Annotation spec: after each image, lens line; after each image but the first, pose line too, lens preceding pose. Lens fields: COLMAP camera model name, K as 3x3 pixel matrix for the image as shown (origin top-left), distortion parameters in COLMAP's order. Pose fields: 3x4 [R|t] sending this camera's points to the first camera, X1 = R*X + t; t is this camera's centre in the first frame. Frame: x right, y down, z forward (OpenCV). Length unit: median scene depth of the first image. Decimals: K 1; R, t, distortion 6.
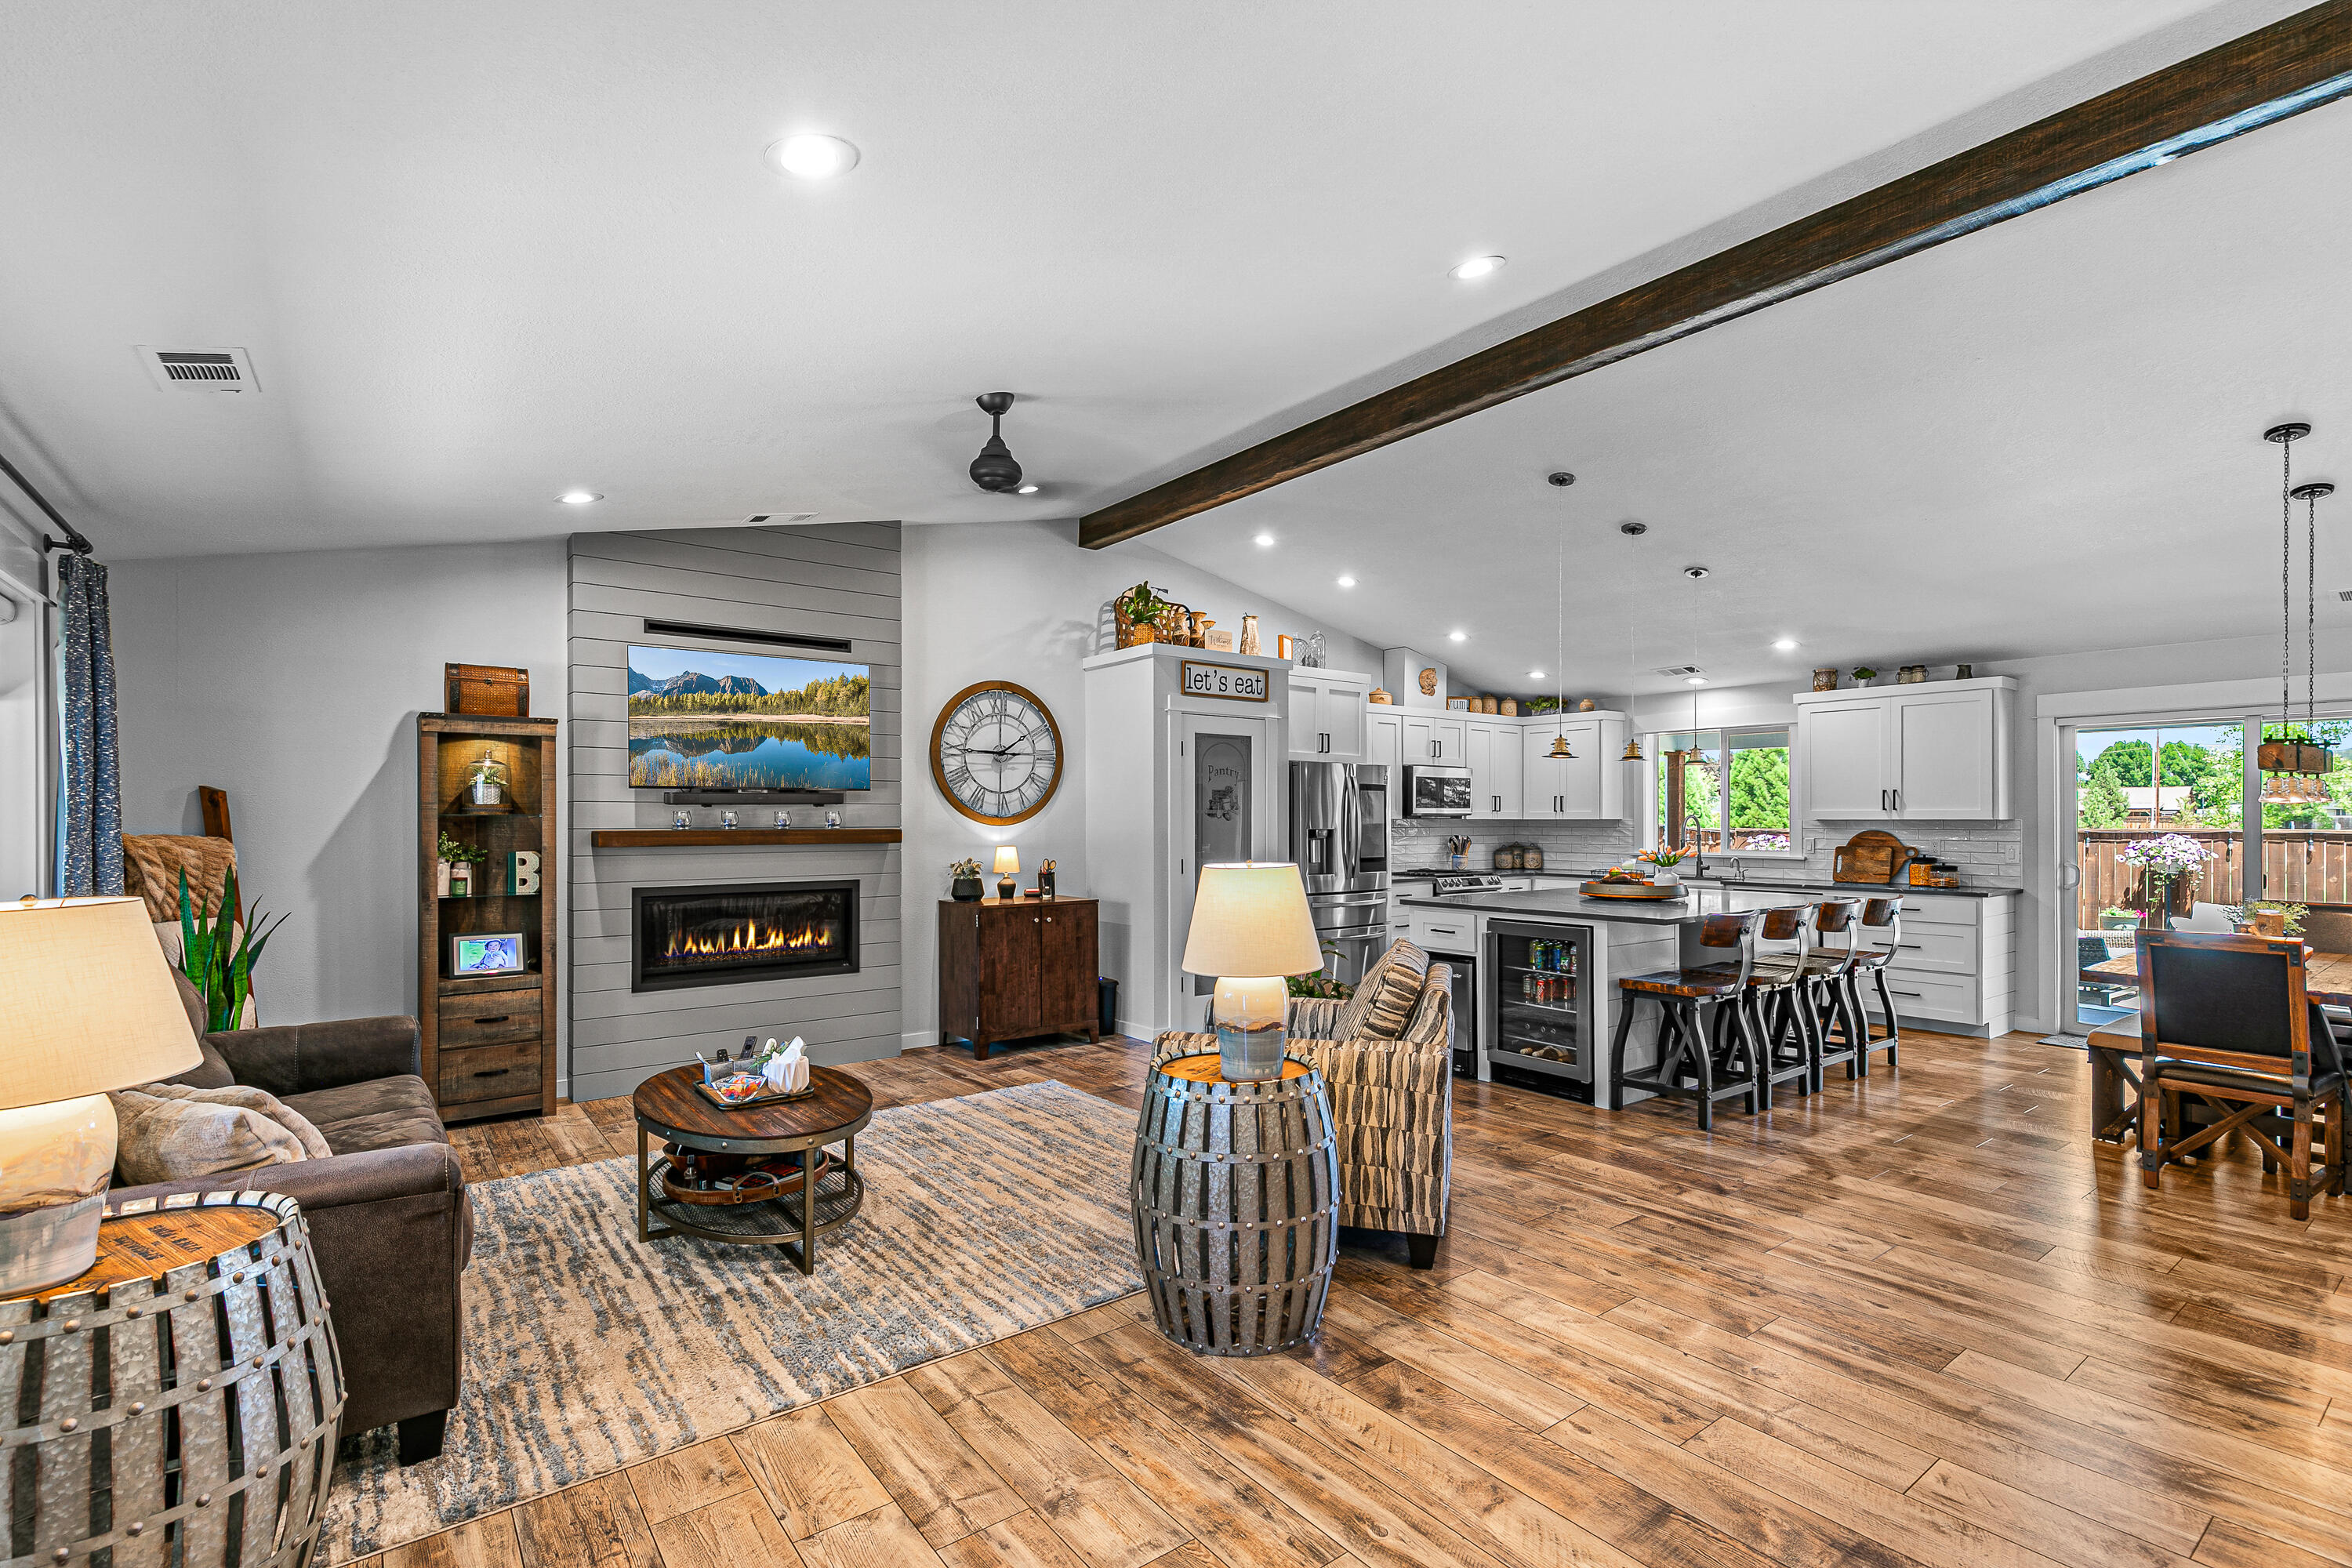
lens RADIAL K [[1093.0, 0, 1200.6], [0, 1093.0, 823.6], [0, 0, 1]] dist [0.009743, 0.000273]
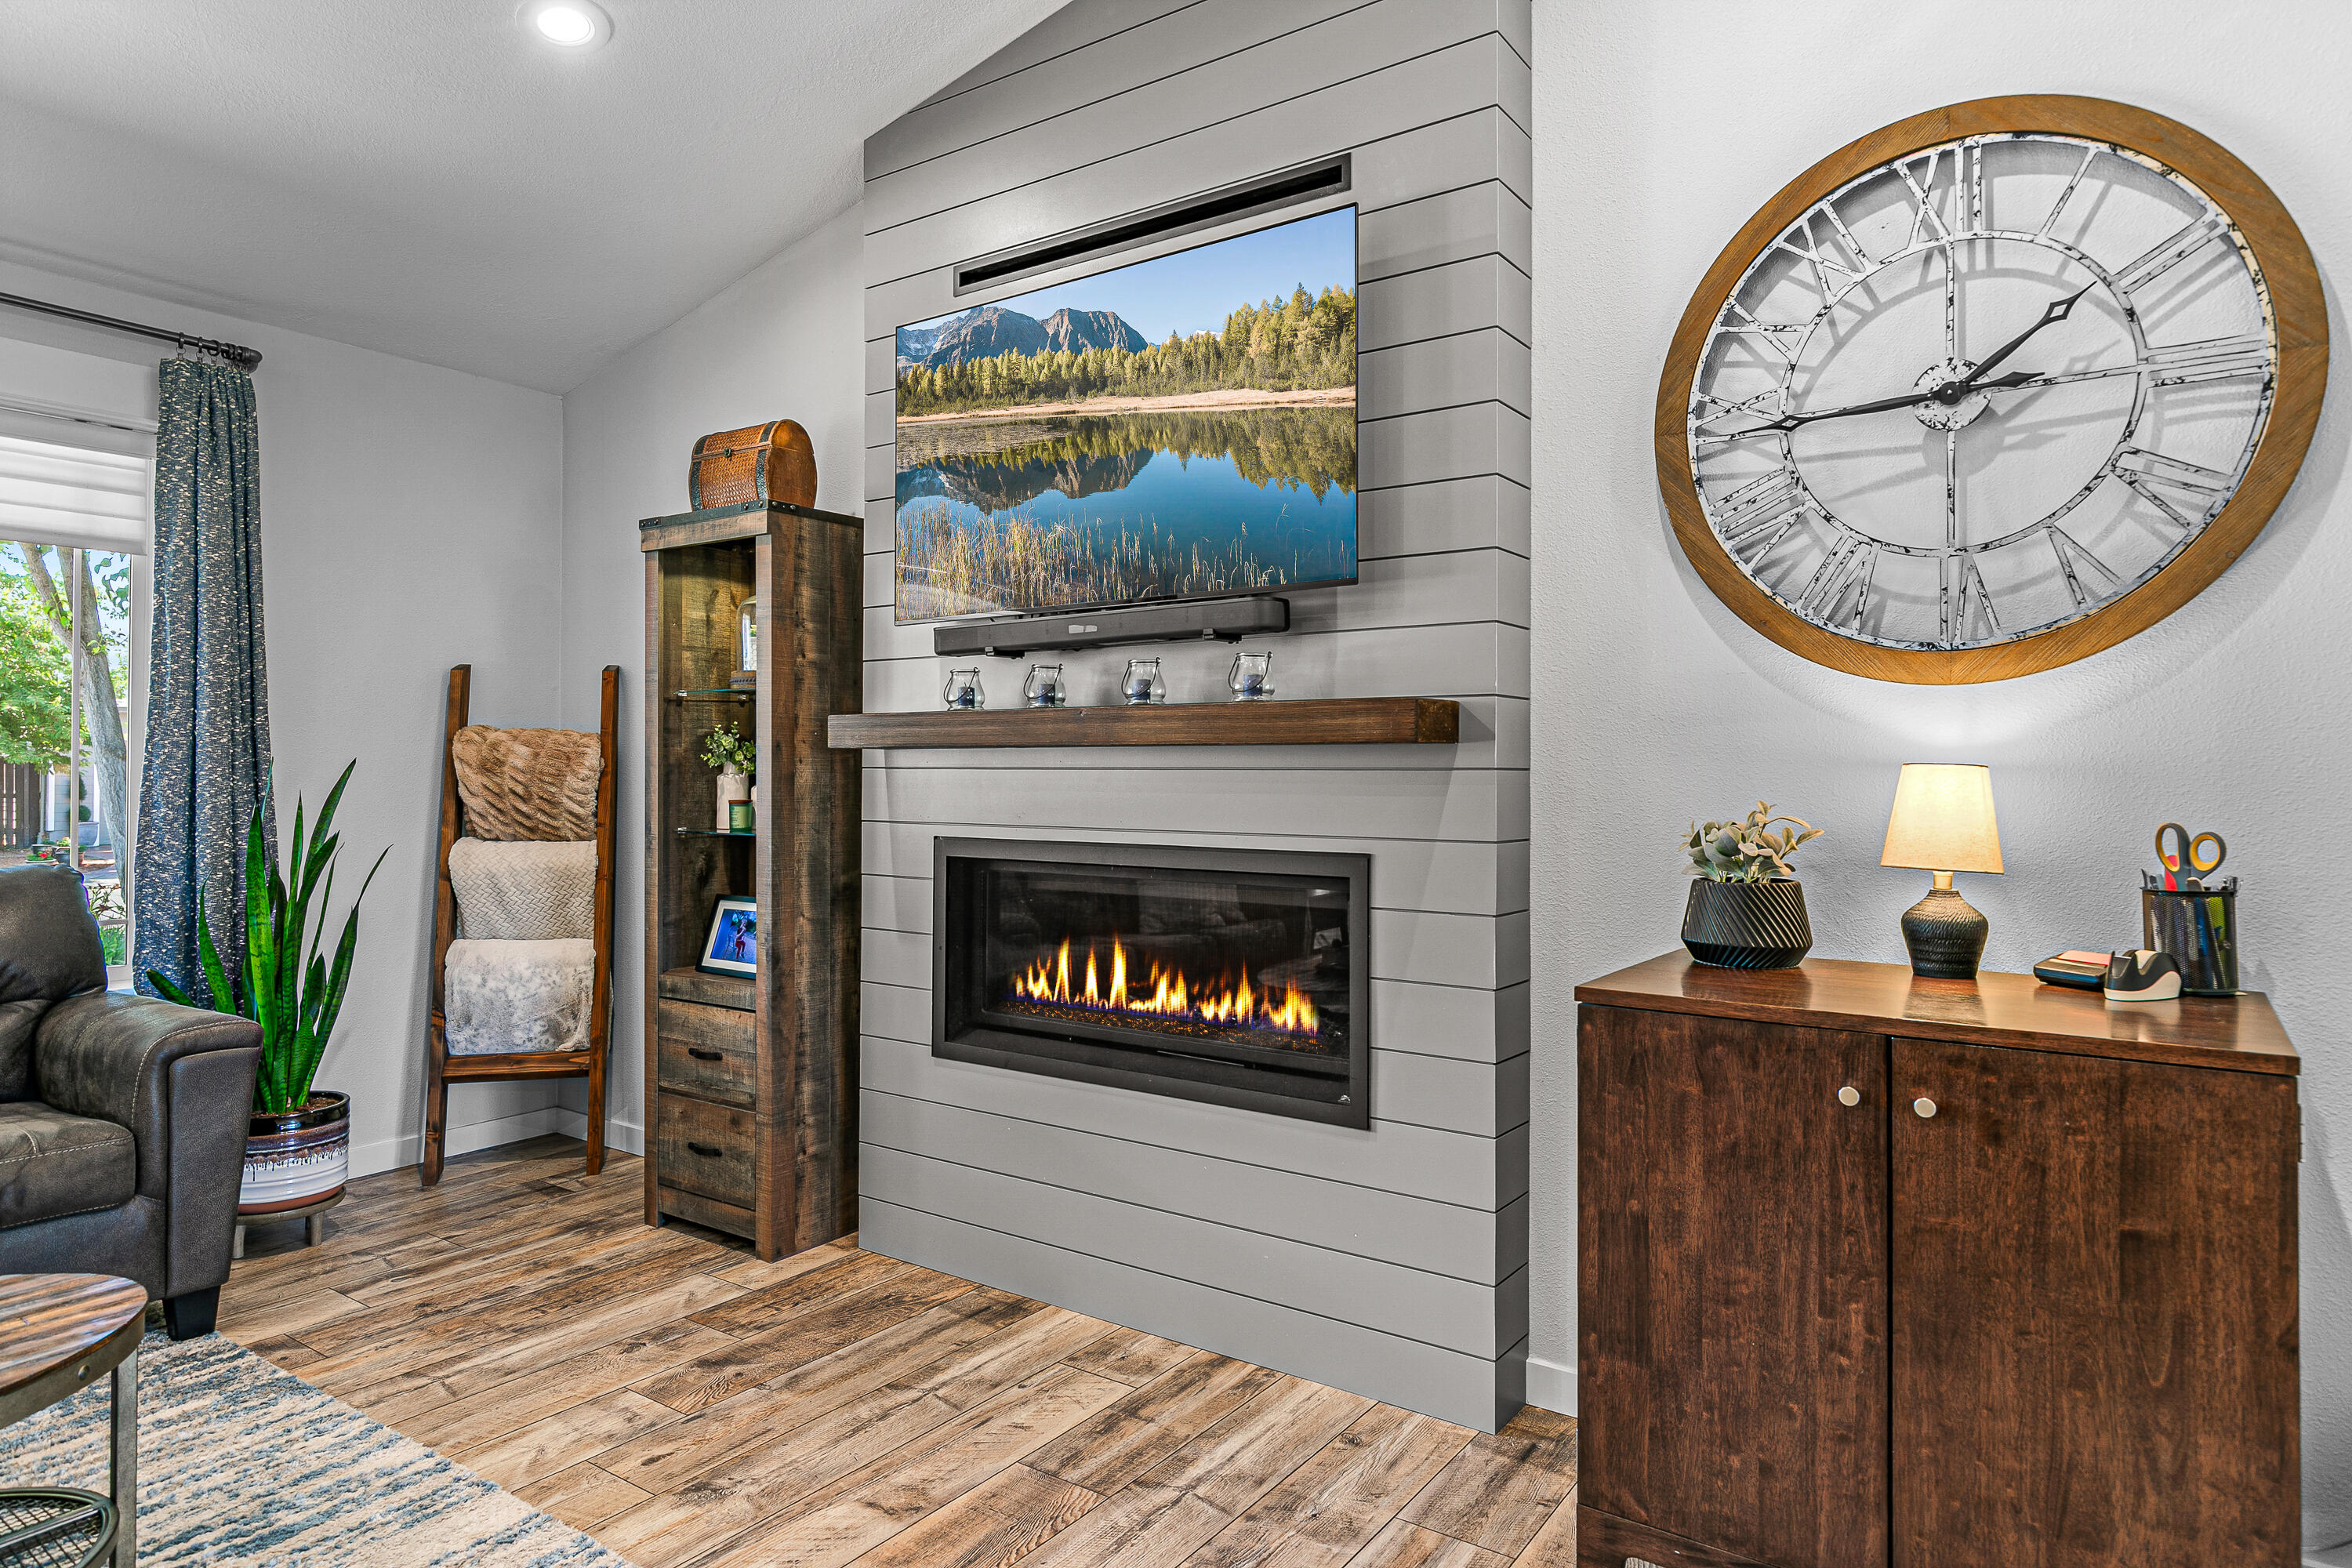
lens RADIAL K [[1345.2, 0, 1190.1], [0, 1345.2, 759.8], [0, 0, 1]] dist [-0.004764, 0.000530]
pose [[0.303378, -0.004391, -0.952860, 0.056909], [-0.007281, 0.999950, -0.006926, 0.022793], [0.952843, 0.009039, 0.303331, 0.731192]]
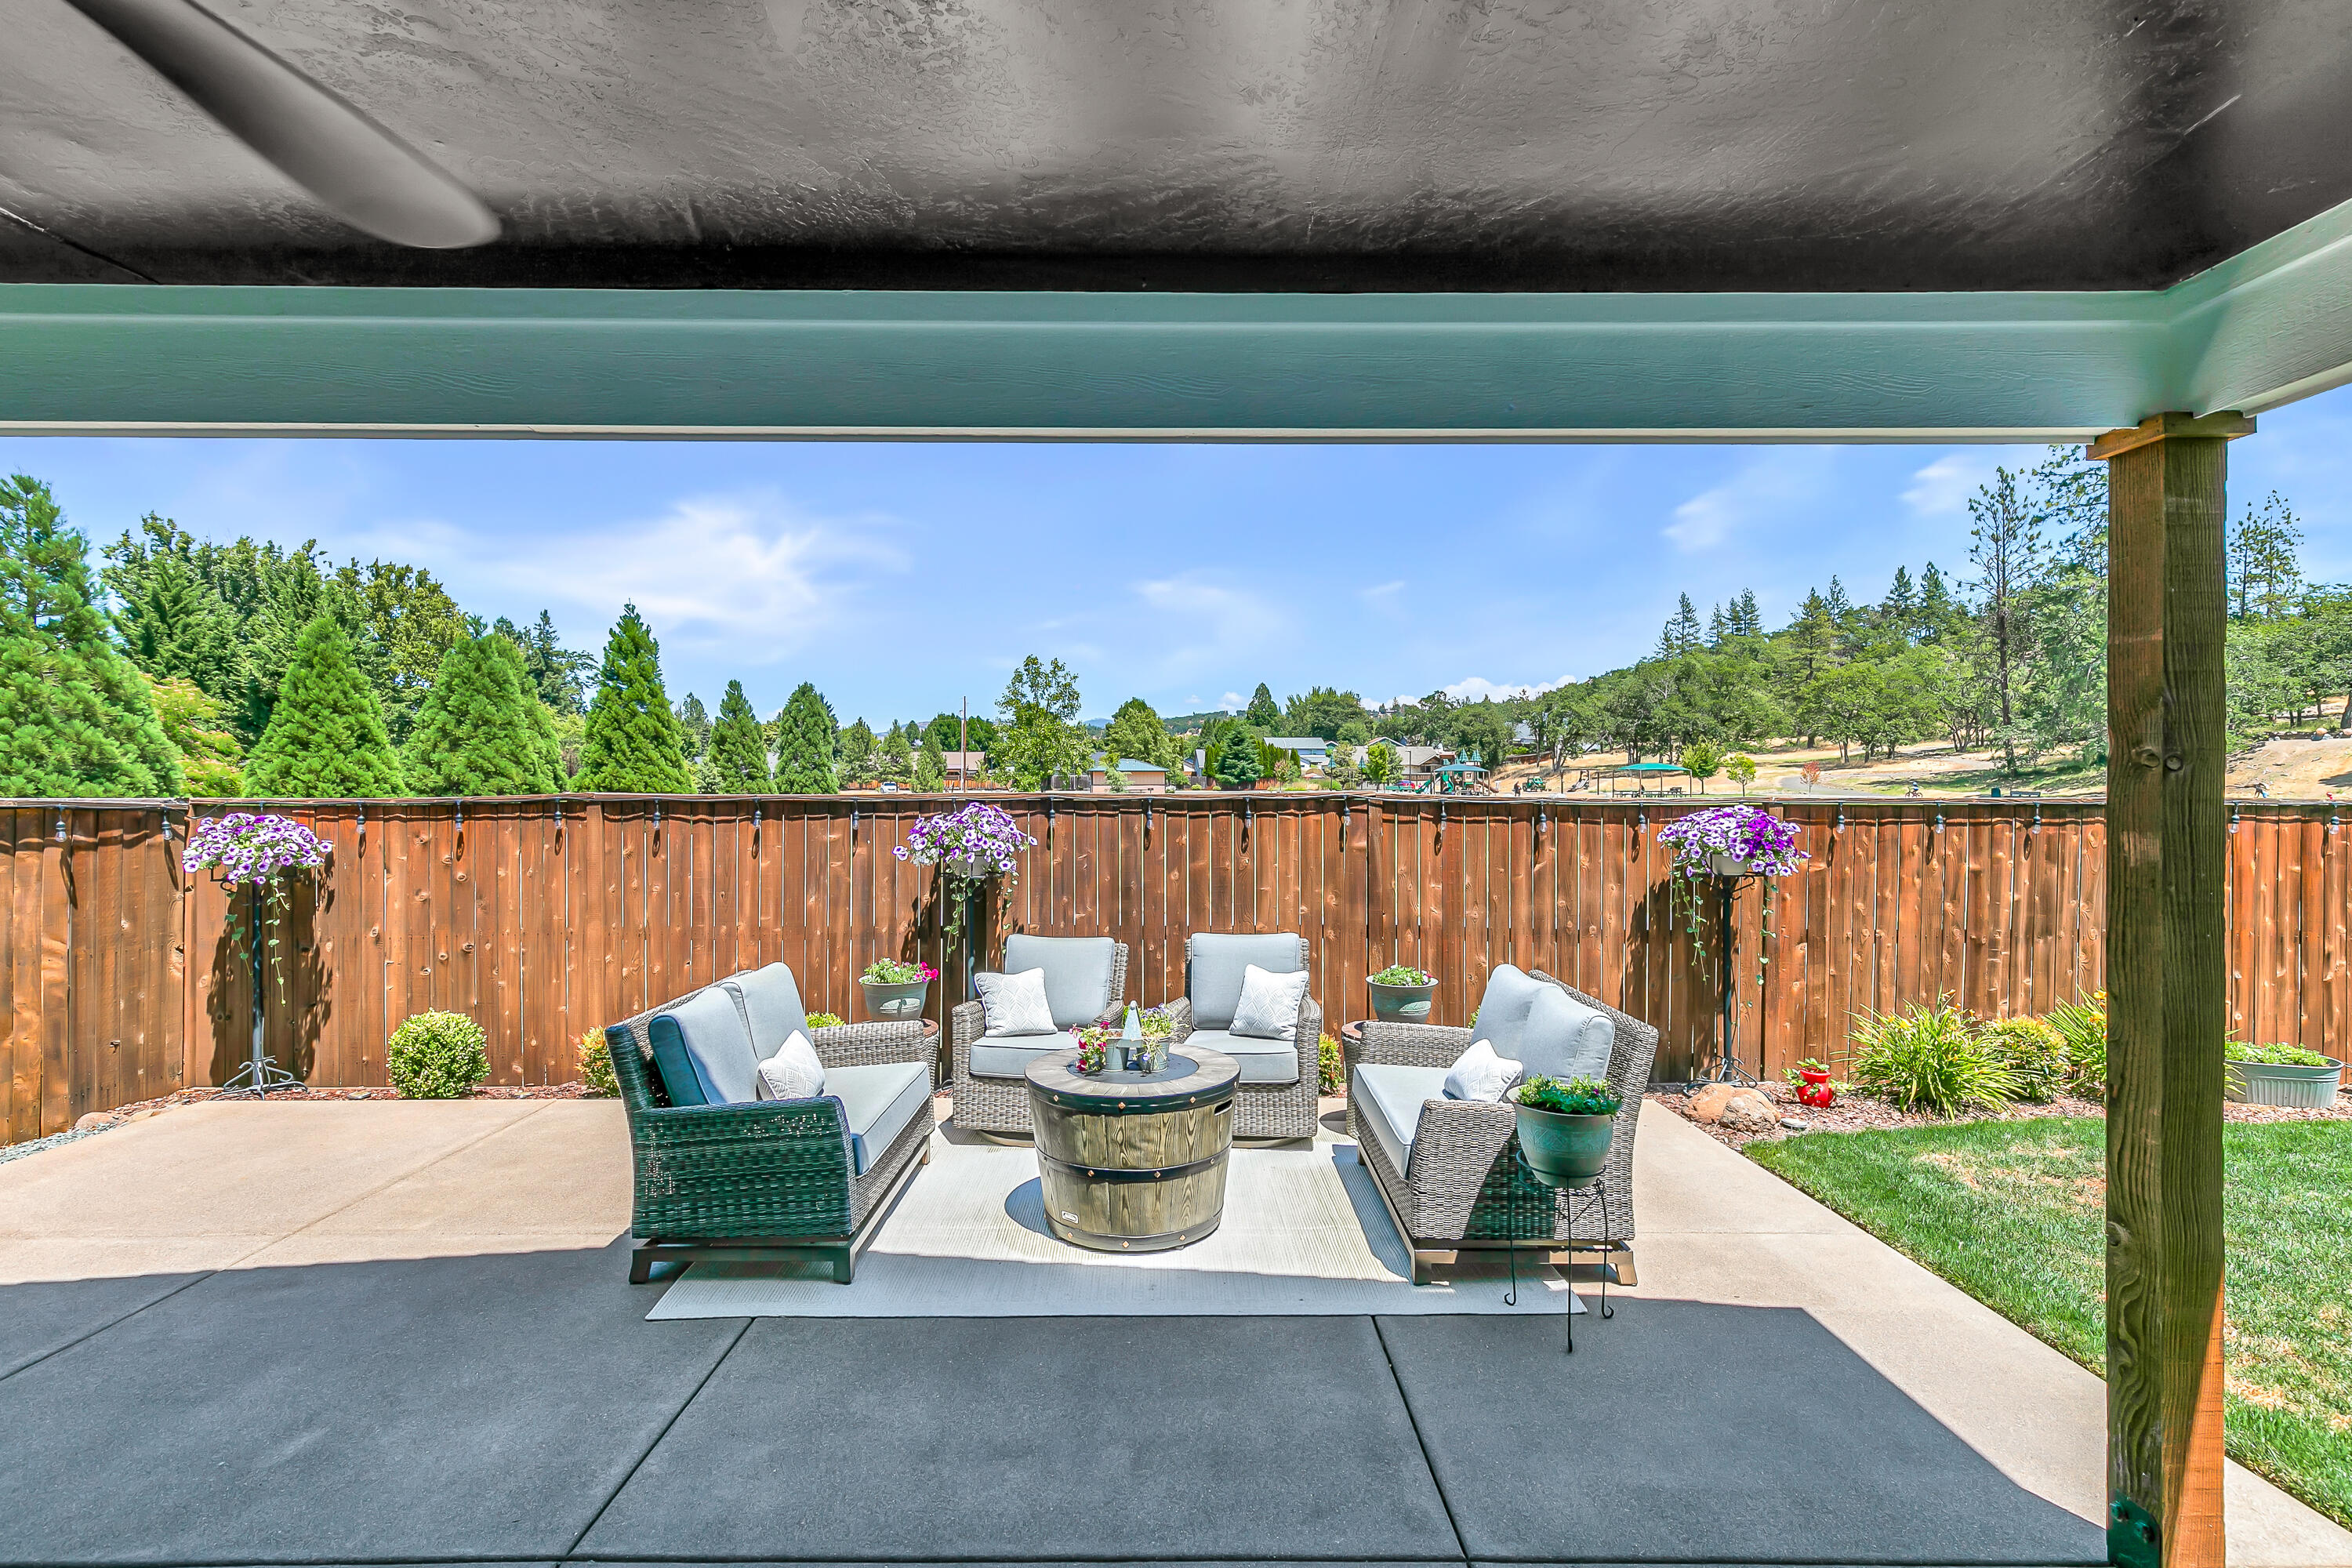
lens RADIAL K [[1093.0, 0, 1189.5], [0, 1093.0, 773.8], [0, 0, 1]] dist [0.009743, 0.000273]
pose [[0.607414, 0.003872, 0.794376, 0.904038], [0.001311, 0.999982, -0.005877, -0.003129], [-0.794384, 0.004612, 0.607398, 1.028885]]
